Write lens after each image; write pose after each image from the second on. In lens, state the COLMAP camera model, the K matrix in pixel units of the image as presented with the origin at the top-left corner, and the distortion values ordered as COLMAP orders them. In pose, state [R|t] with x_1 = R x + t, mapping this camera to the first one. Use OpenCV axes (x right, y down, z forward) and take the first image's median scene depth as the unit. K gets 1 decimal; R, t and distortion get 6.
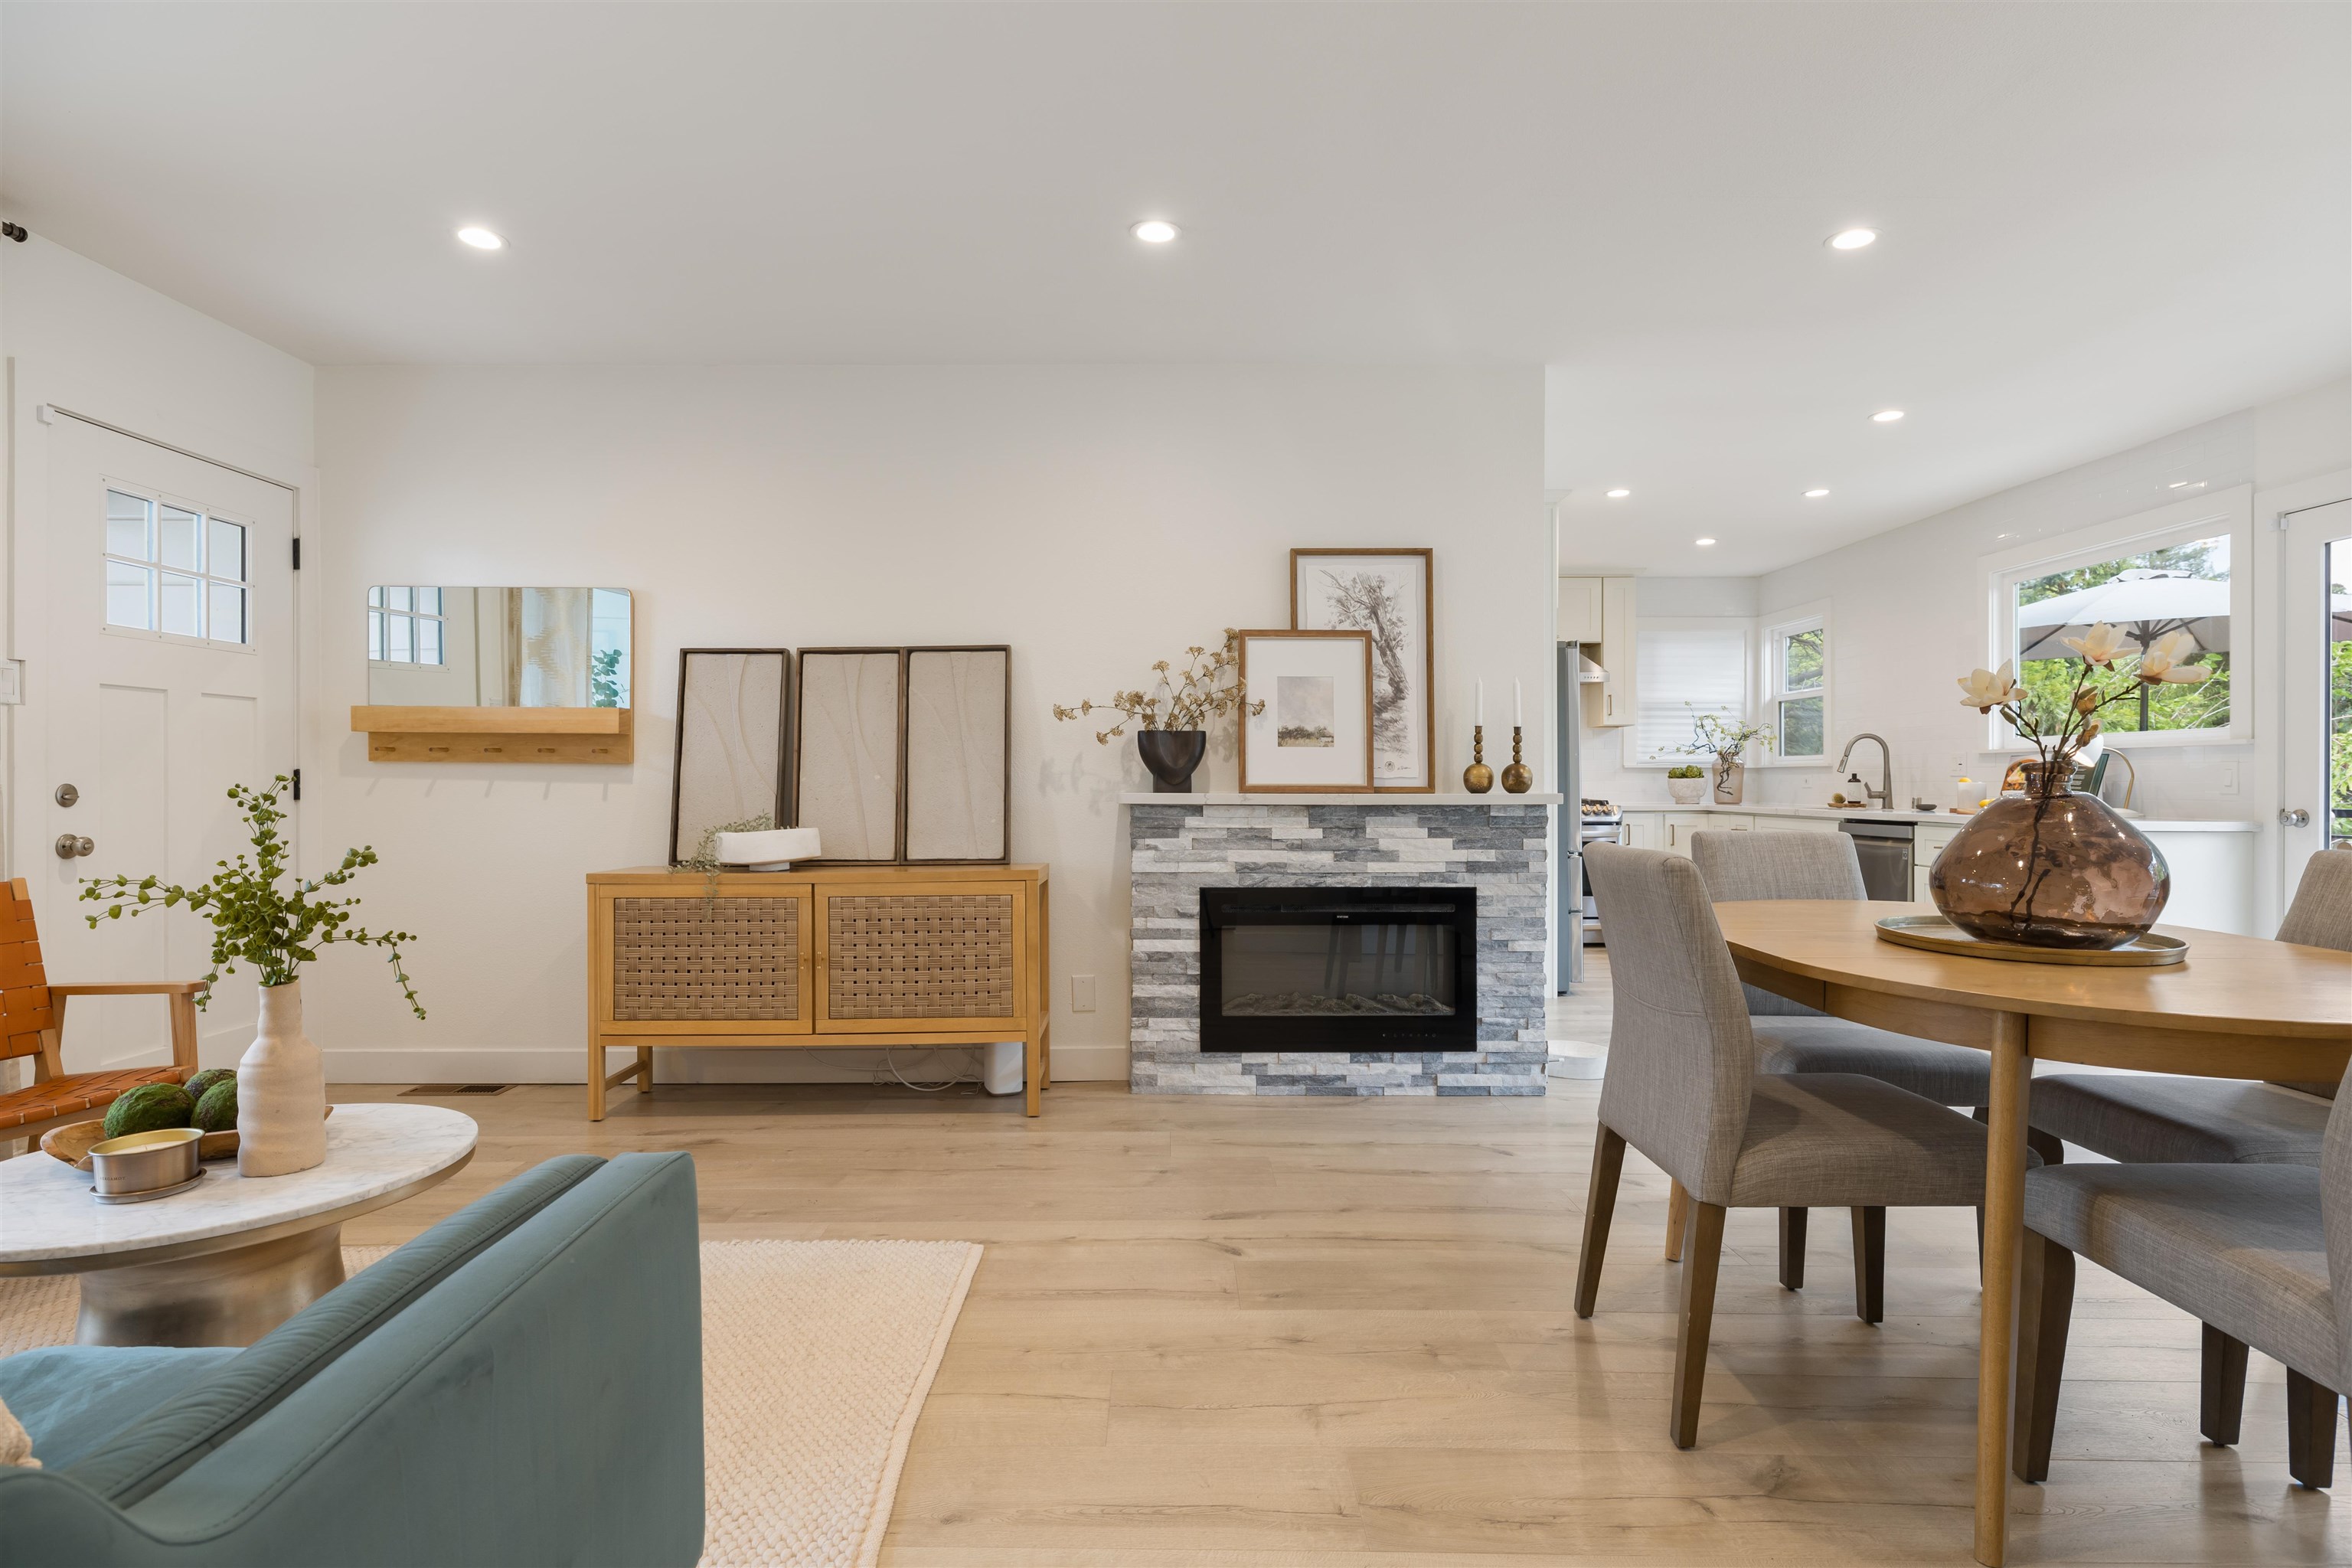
lens RADIAL K [[1185.8, 0, 1163.6], [0, 1185.8, 783.1], [0, 0, 1]] dist [-0.001498, 0.001432]
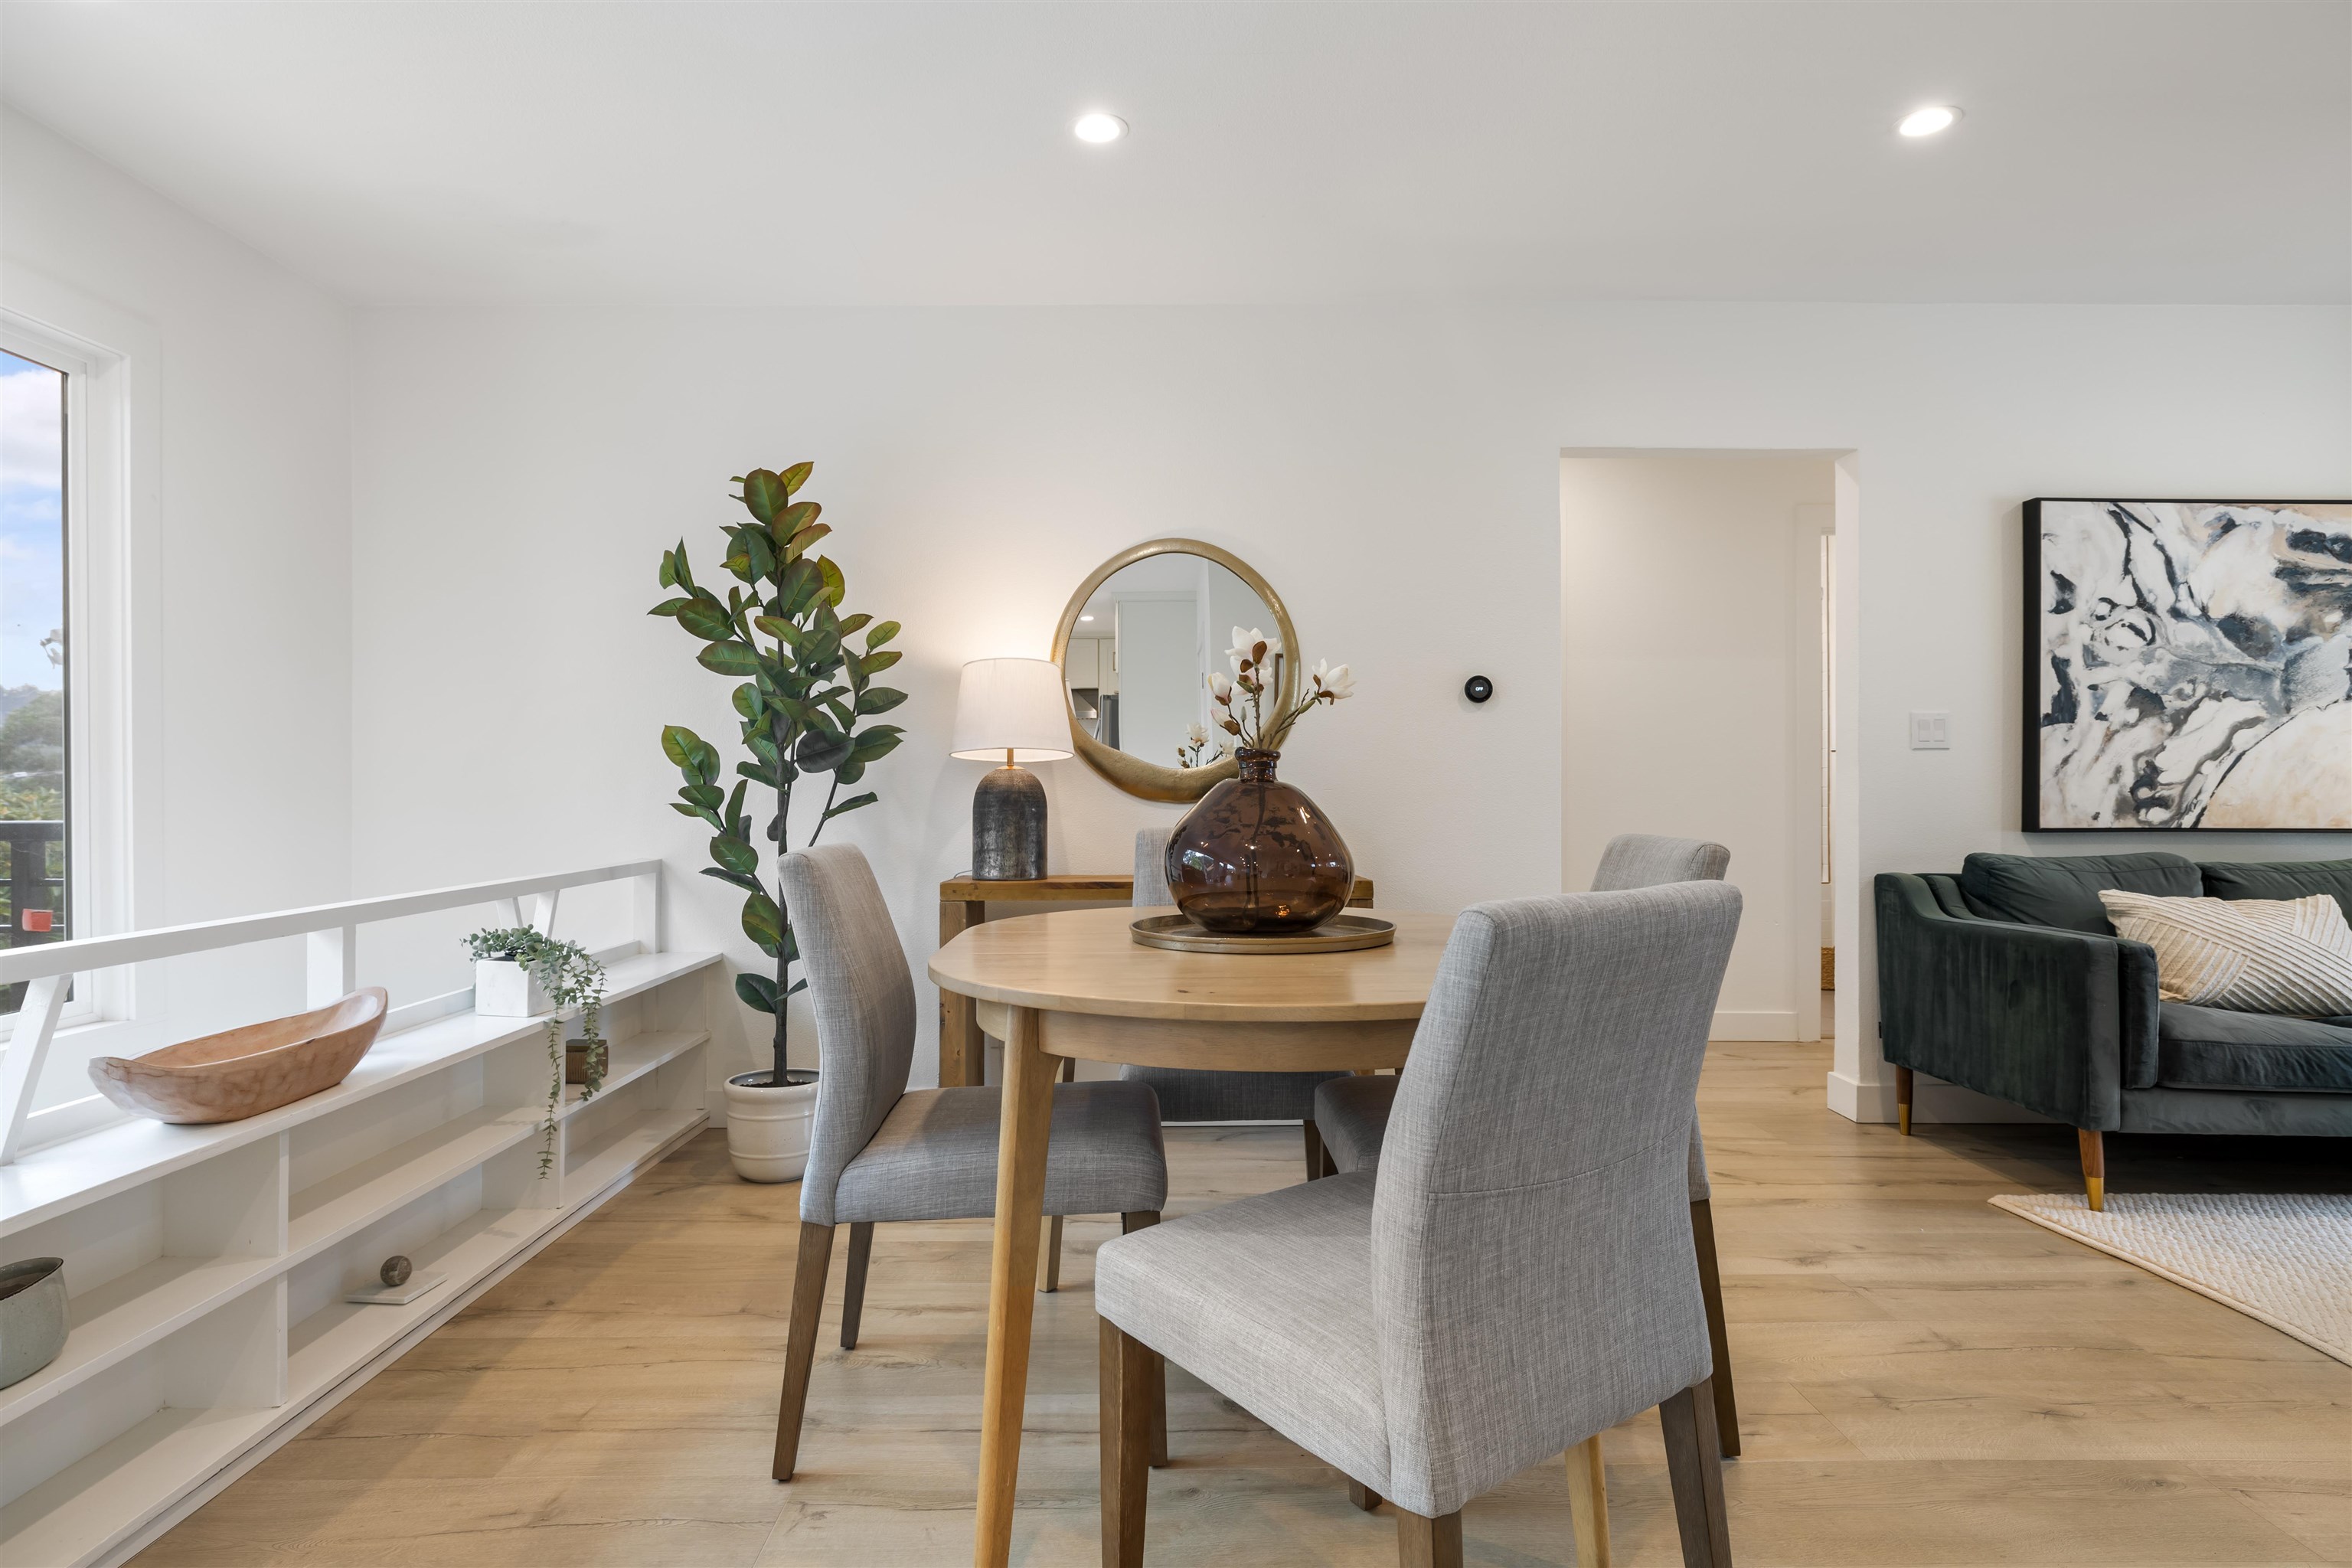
lens RADIAL K [[1240.2, 0, 1146.6], [0, 1240.2, 788.2], [0, 0, 1]] dist [-0.004593, 0.004401]
pose [[-0.999994, -0.003101, -0.001615, 0.426886], [-0.003115, 0.999957, 0.008790, 0.003858], [0.001587, 0.008795, -0.999960, 1.045873]]
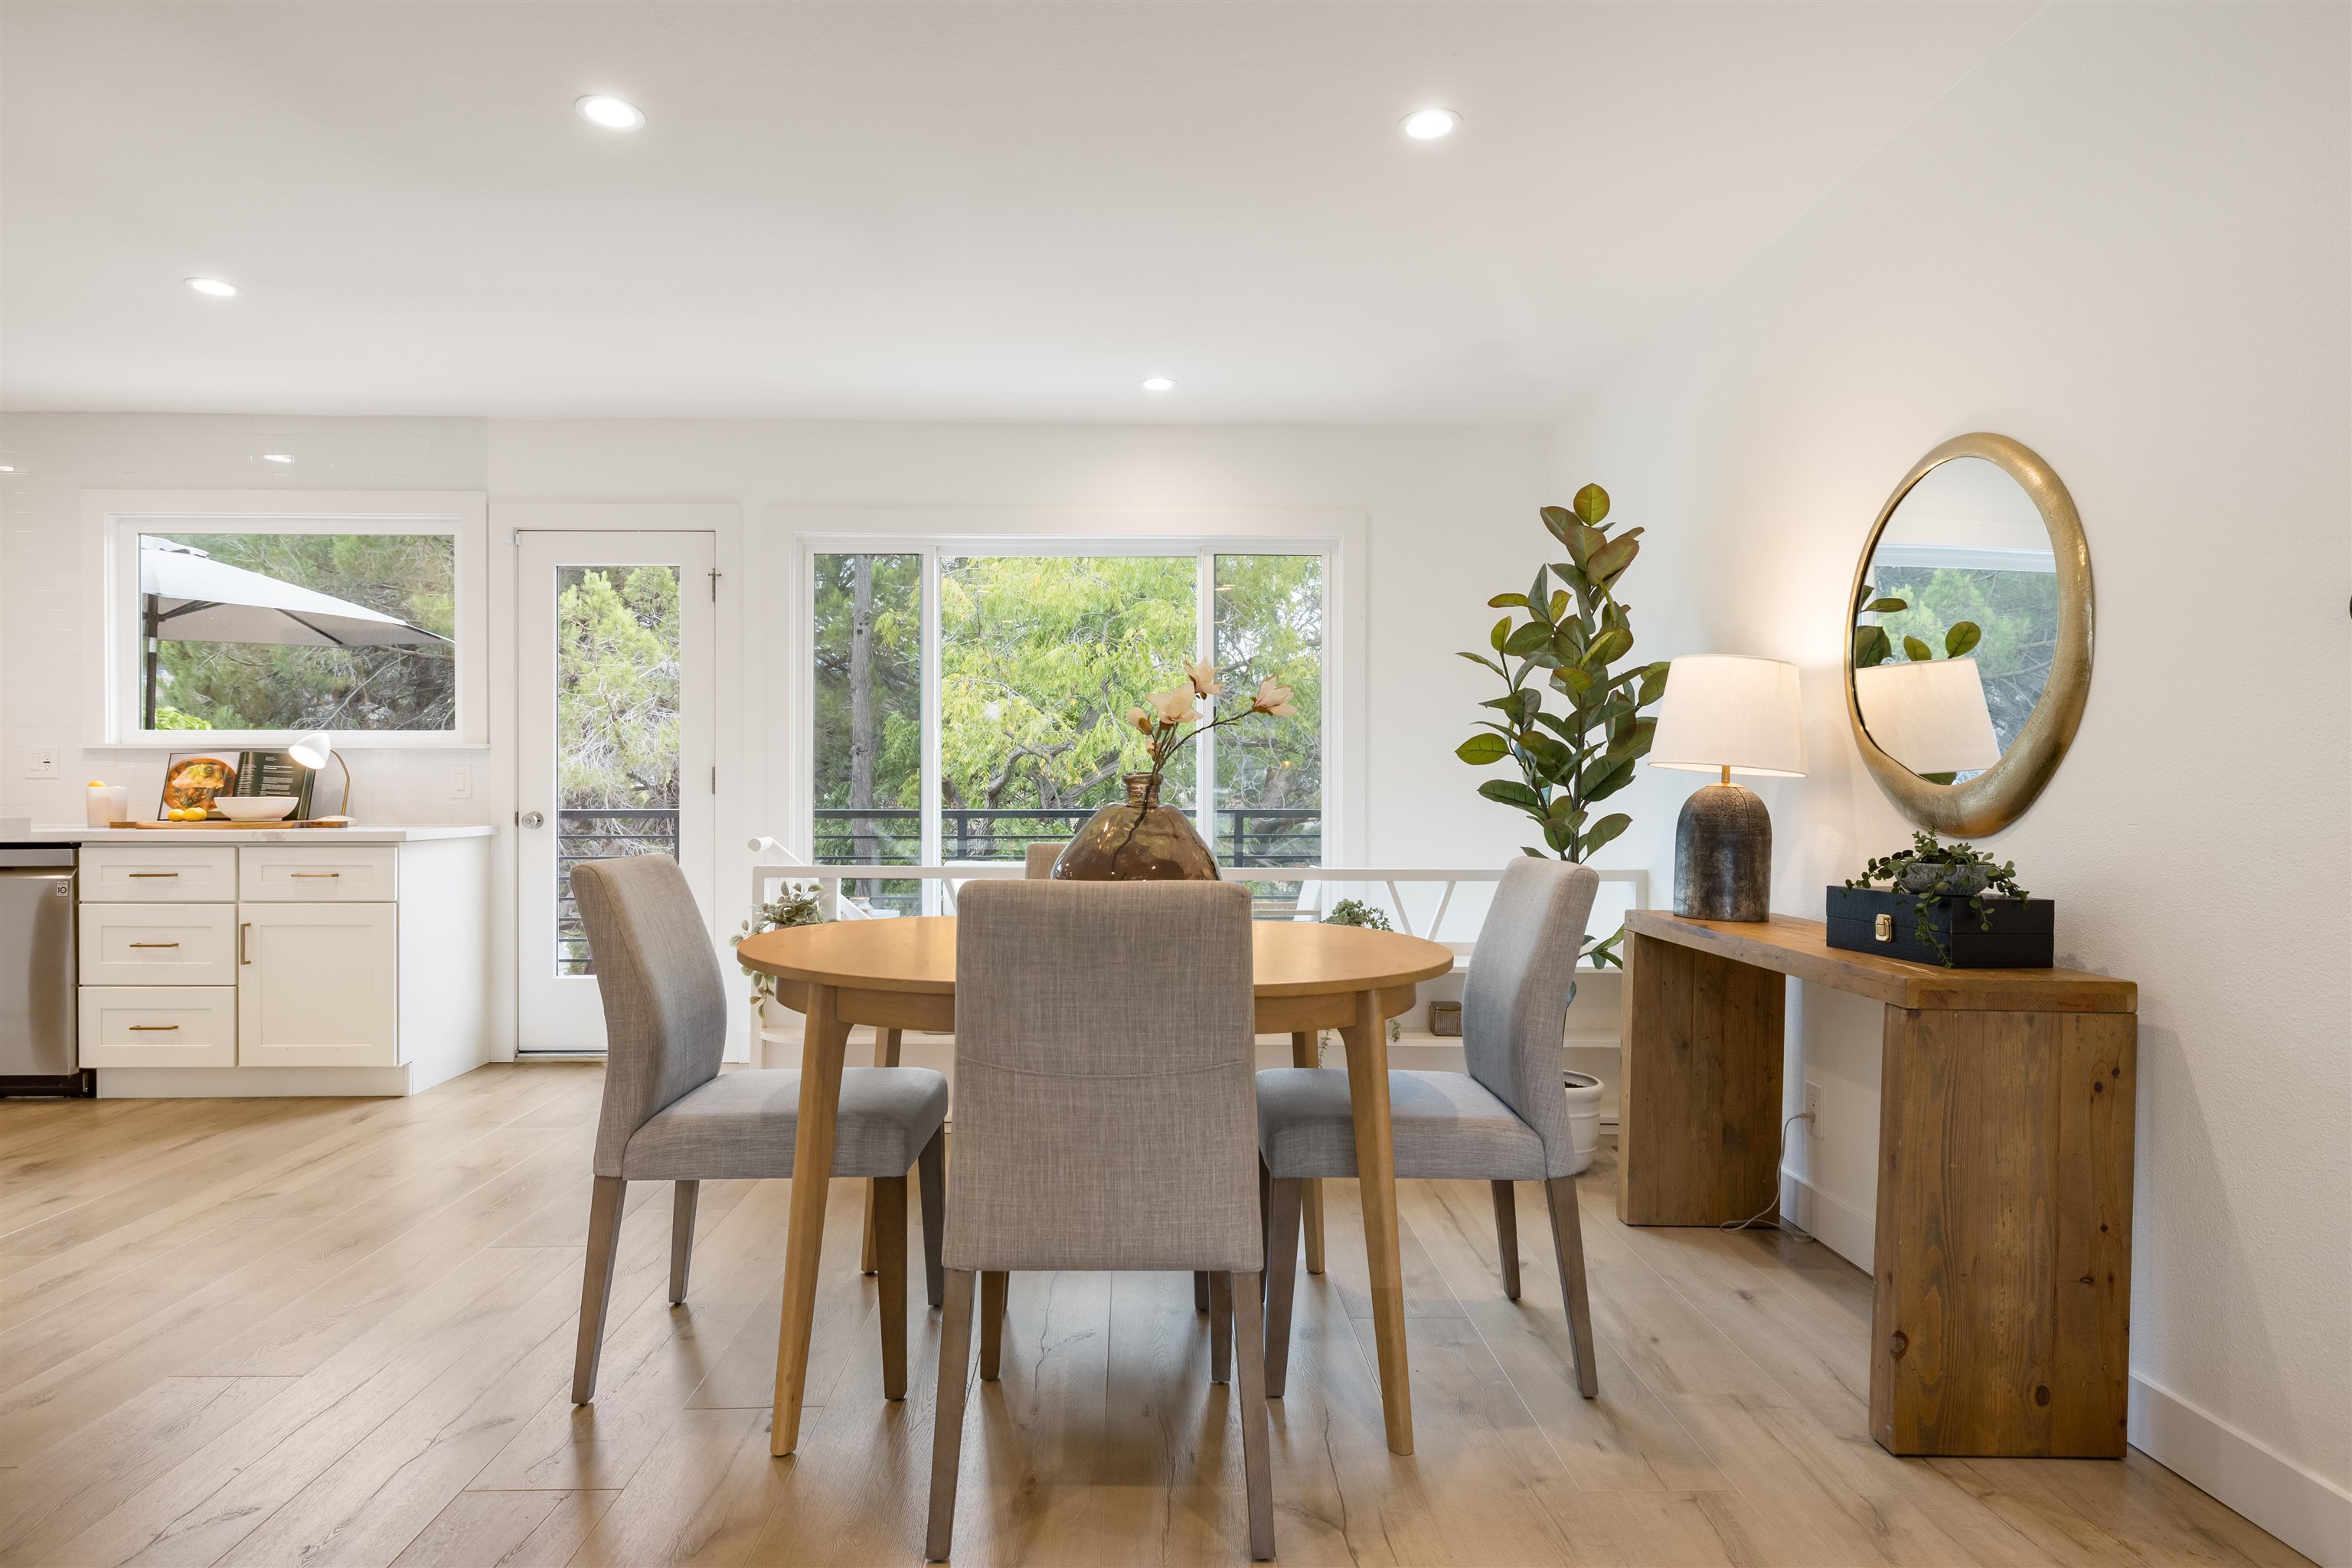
lens RADIAL K [[1304.1, 0, 1154.2], [0, 1304.1, 782.8], [0, 0, 1]] dist [-0.001587, 0.001496]
pose [[-0.022316, -0.001878, 0.999749, -0.240814], [0.000999, 0.999998, 0.001901, -0.006298], [-0.999750, 0.001041, -0.022314, 0.512750]]
